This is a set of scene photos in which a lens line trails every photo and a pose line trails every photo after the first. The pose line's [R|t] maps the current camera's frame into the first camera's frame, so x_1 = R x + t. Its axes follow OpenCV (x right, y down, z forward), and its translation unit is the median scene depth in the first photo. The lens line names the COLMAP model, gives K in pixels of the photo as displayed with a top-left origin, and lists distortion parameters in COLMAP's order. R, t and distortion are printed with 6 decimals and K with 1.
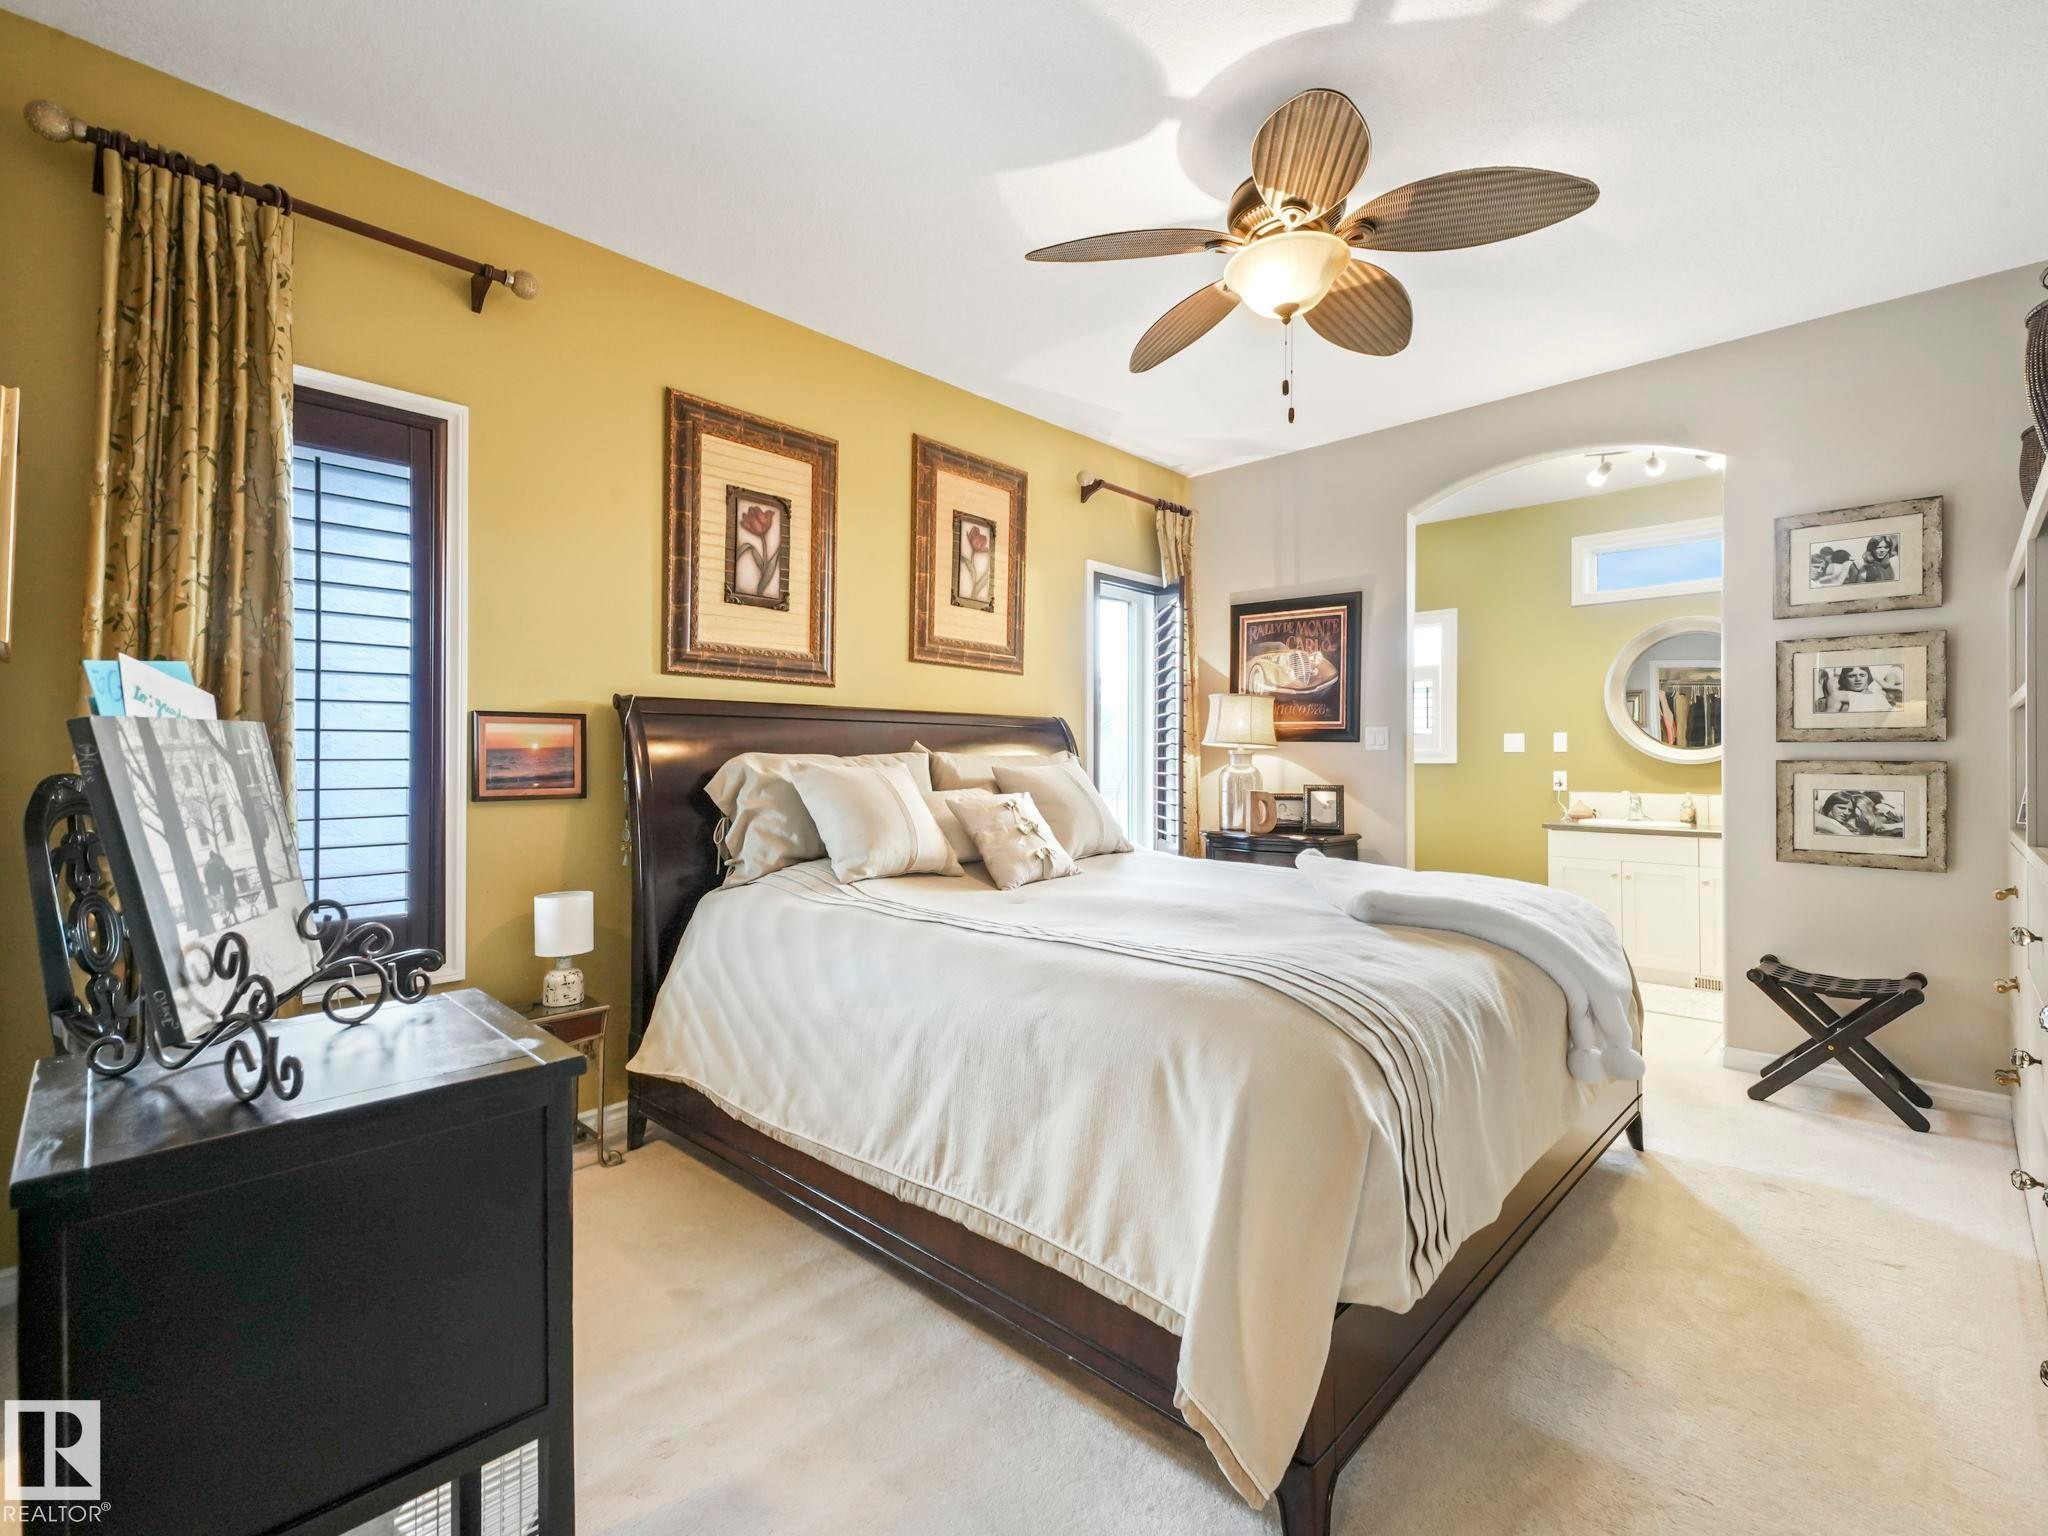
lens RADIAL K [[961.4, 0, 1024.0], [0, 961.4, 768.0], [0, 0, 1]] dist [0.001086, 0.001236]
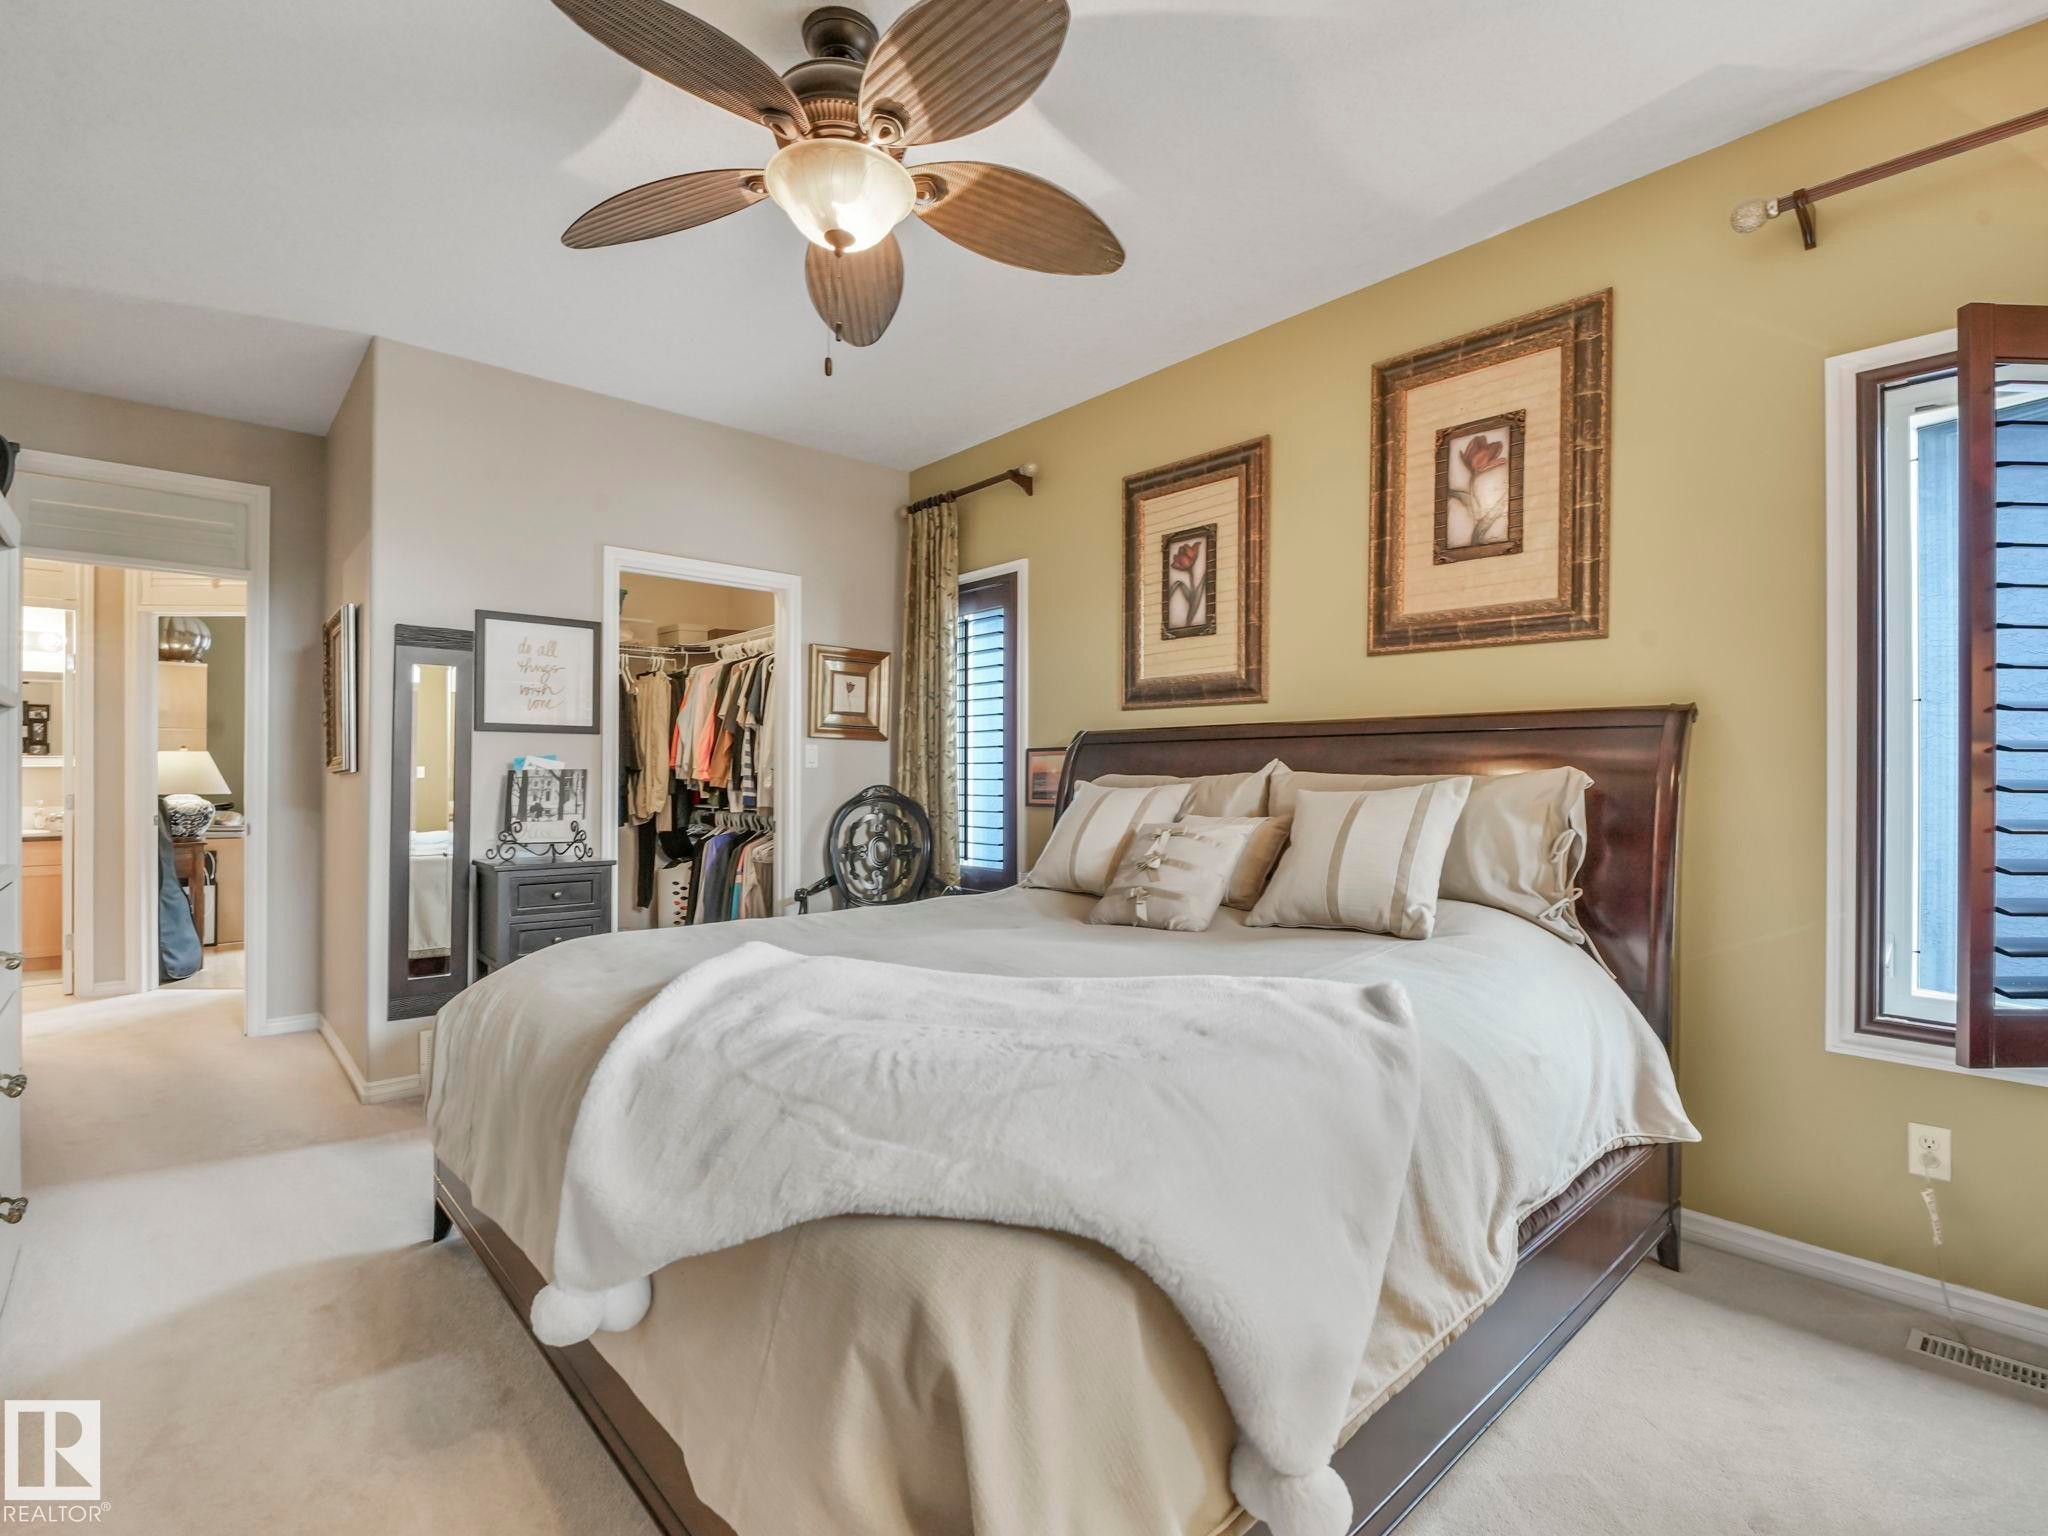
lens RADIAL K [[978.2, 0, 1024.0], [0, 978.2, 774.4], [0, 0, 1]] dist [-0.003562, -0.000380]
pose [[-0.099799, -0.001391, -0.995007, 0.815316], [-0.005825, 0.999983, -0.000813, -0.012469], [0.994991, 0.005715, -0.099806, 0.917797]]
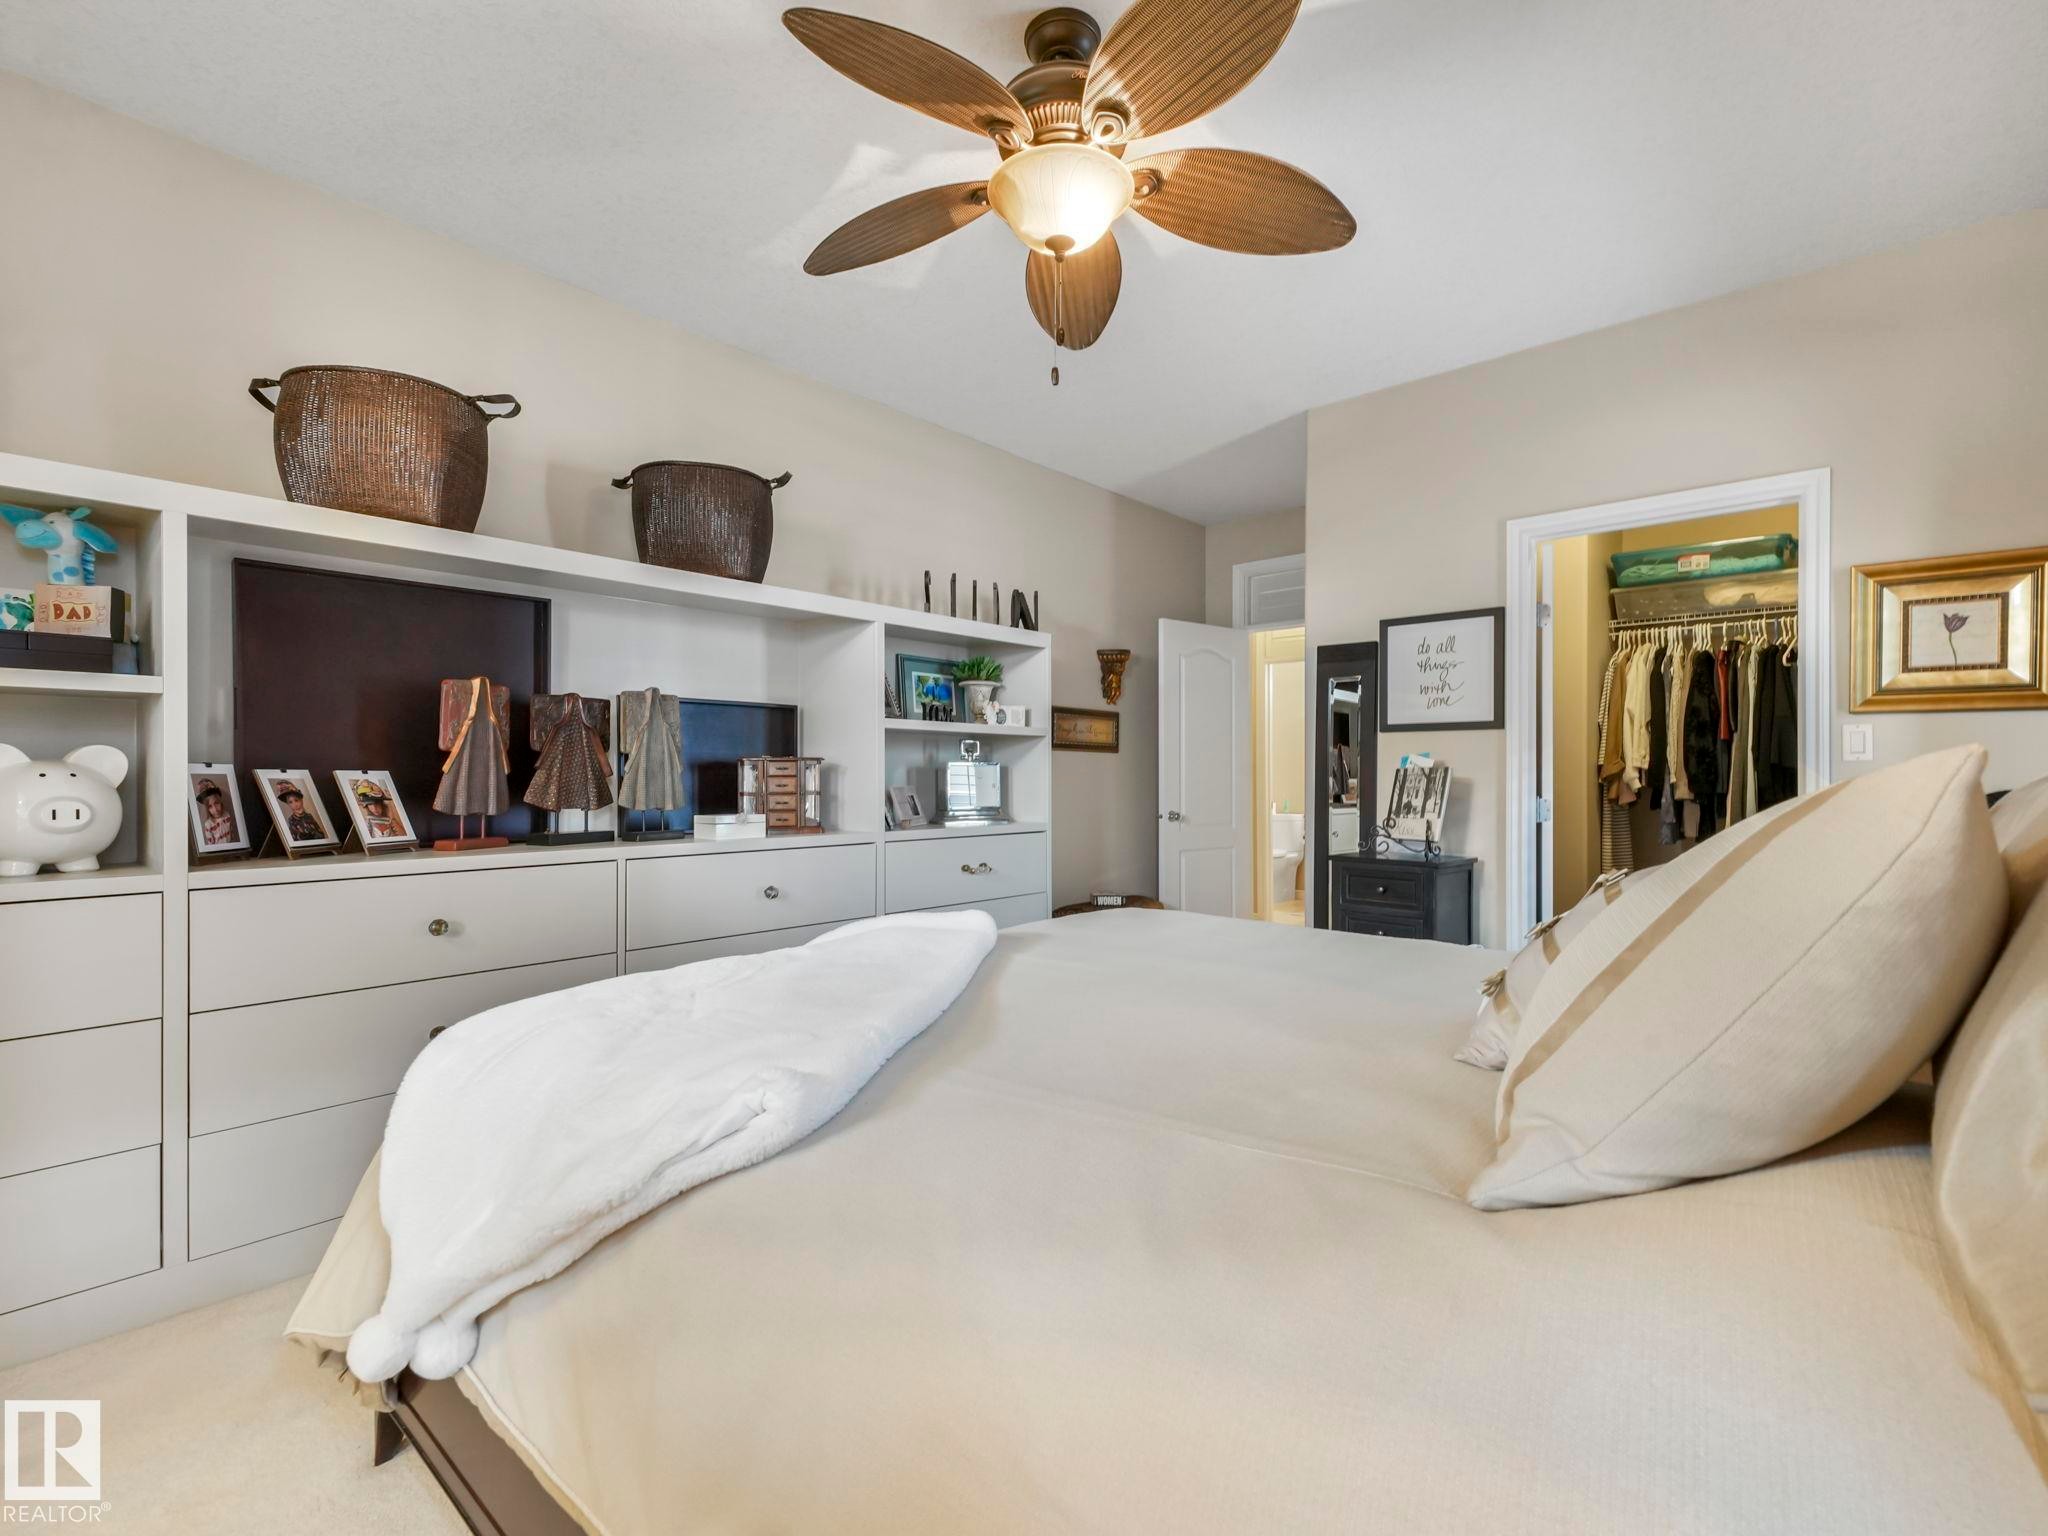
lens RADIAL K [[940.2, 0, 981.6], [0, 940.2, 774.5], [0, 0, 1]] dist [0.019543, -0.014405]
pose [[-0.999764, 0.000617, 0.021737, 0.258986], [0.000652, 0.999998, 0.001620, -0.009802], [-0.021736, 0.001633, -0.999762, 1.343321]]
